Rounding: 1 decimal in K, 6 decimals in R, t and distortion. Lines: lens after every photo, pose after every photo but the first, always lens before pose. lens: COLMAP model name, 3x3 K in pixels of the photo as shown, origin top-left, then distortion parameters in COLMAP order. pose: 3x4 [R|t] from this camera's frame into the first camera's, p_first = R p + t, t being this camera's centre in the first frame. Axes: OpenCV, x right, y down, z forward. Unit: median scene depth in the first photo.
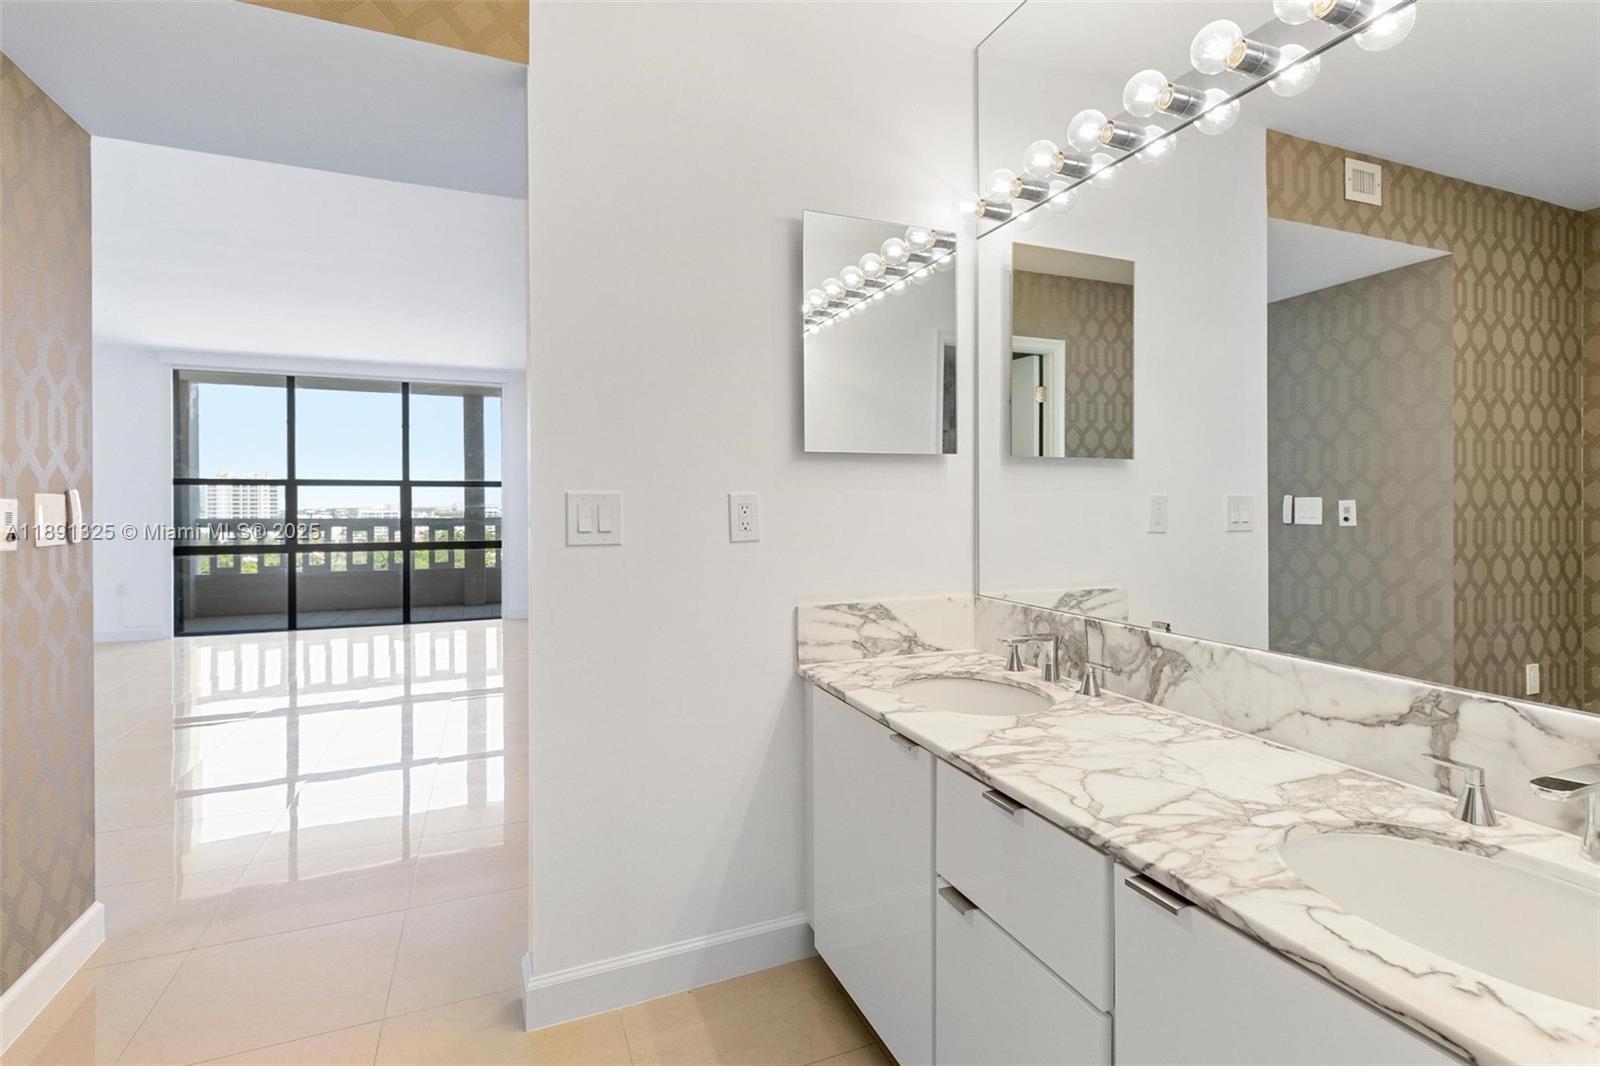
lens RADIAL K [[737.1, 0, 803.6], [0, 737.1, 514.8], [0, 0, 1]] dist [-0.003154, -0.000396]
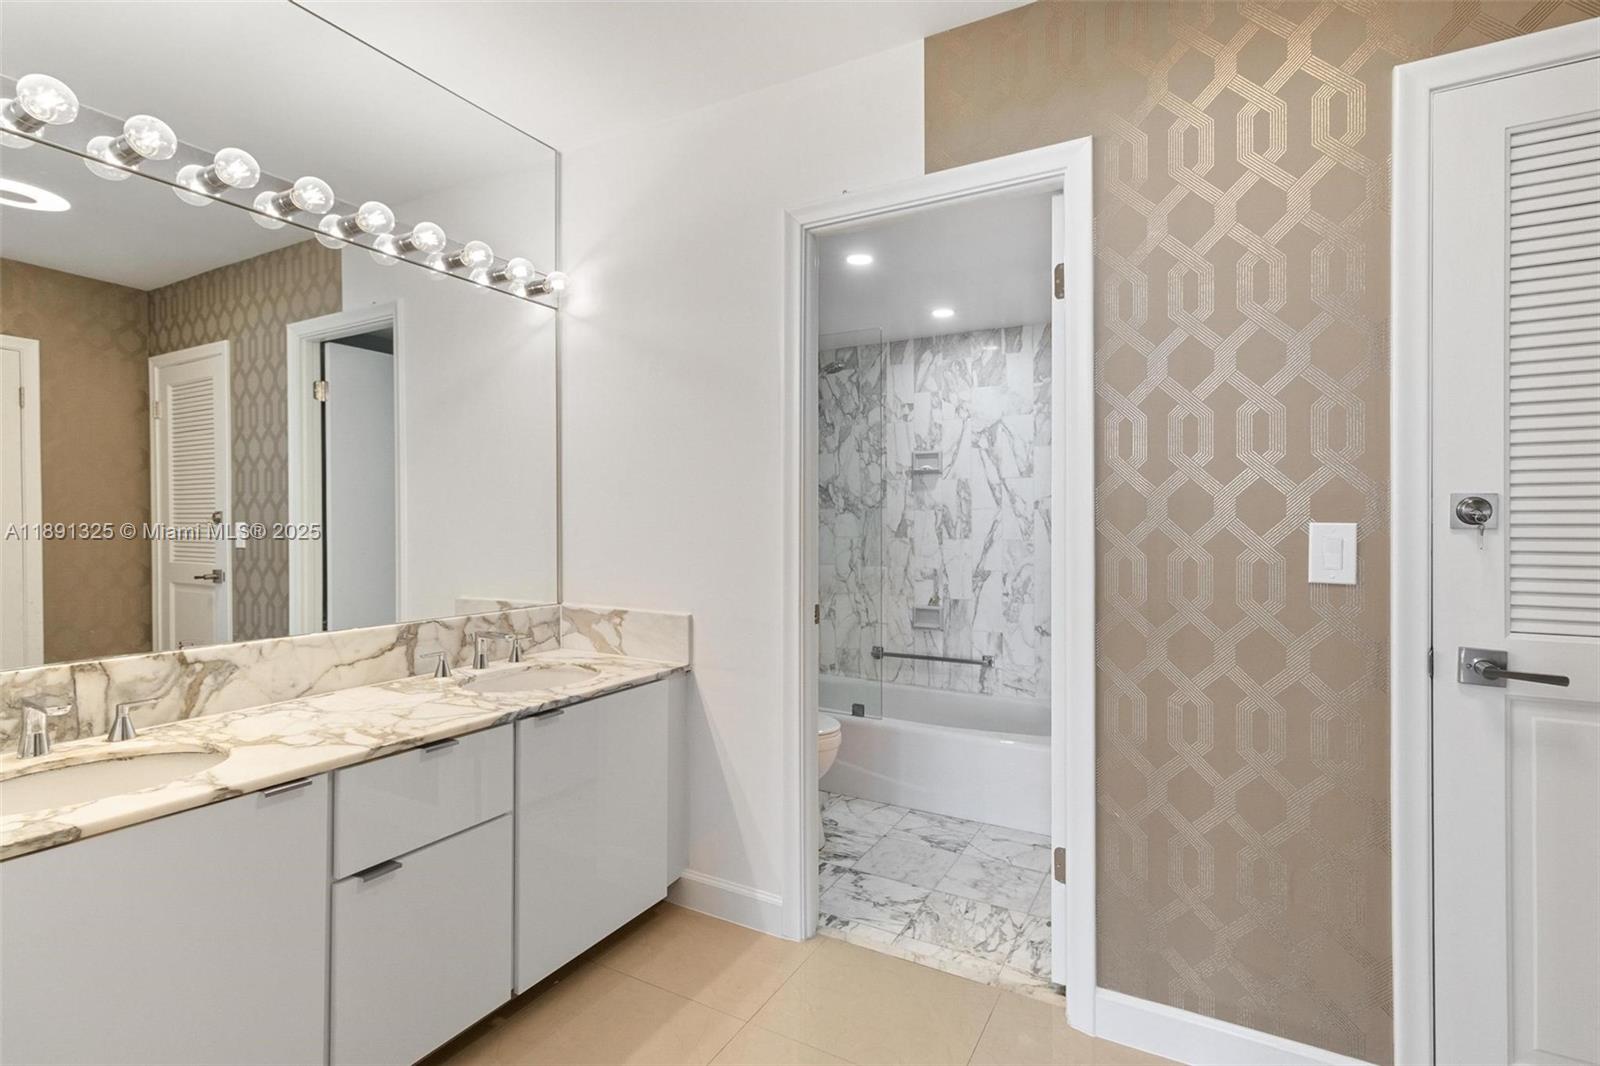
lens RADIAL K [[737.1, 0, 803.6], [0, 737.1, 514.8], [0, 0, 1]] dist [-0.003154, -0.000396]
pose [[-0.619003, 0.007331, 0.785355, -1.149590], [0.011250, 0.999937, -0.000467, -0.032032], [-0.785308, 0.008546, -0.619046, 1.223359]]
